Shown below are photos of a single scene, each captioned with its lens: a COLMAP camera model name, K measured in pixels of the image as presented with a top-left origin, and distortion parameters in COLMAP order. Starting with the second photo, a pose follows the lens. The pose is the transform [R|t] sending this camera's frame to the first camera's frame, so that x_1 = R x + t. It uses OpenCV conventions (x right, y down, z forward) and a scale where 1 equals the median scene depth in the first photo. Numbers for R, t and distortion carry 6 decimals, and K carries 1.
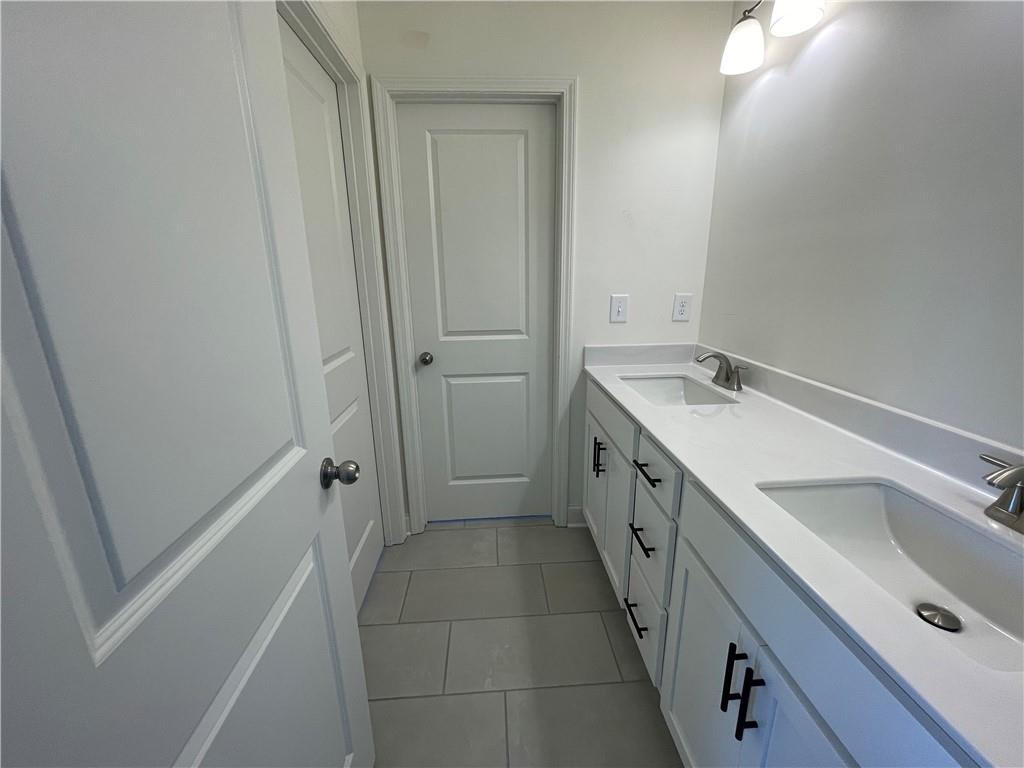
lens RADIAL K [[412.5, 0, 515.8], [0, 412.5, 382.0], [0, 0, 1]] dist [-0.000590, 0.000026]
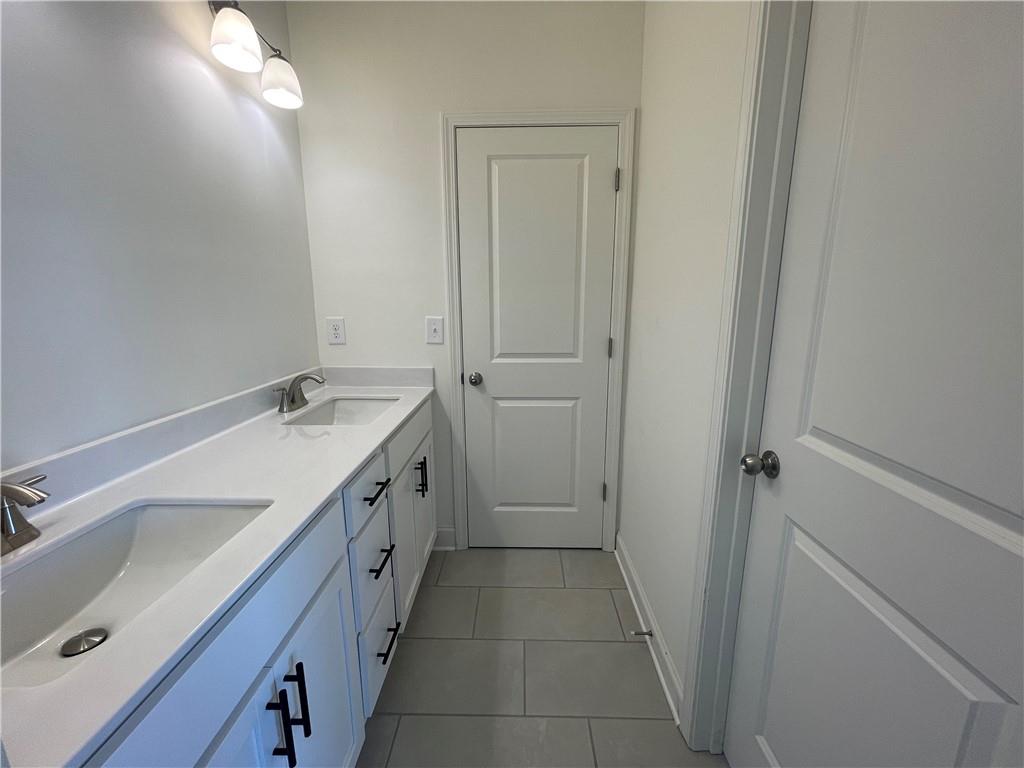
lens RADIAL K [[412.5, 0, 515.8], [0, 412.5, 382.0], [0, 0, 1]] dist [-0.000590, 0.000026]
pose [[-0.996697, -0.003375, 0.081146, -0.091871], [0.033081, 0.895626, 0.443575, -0.439956], [-0.074173, 0.444795, -0.892556, 1.717577]]
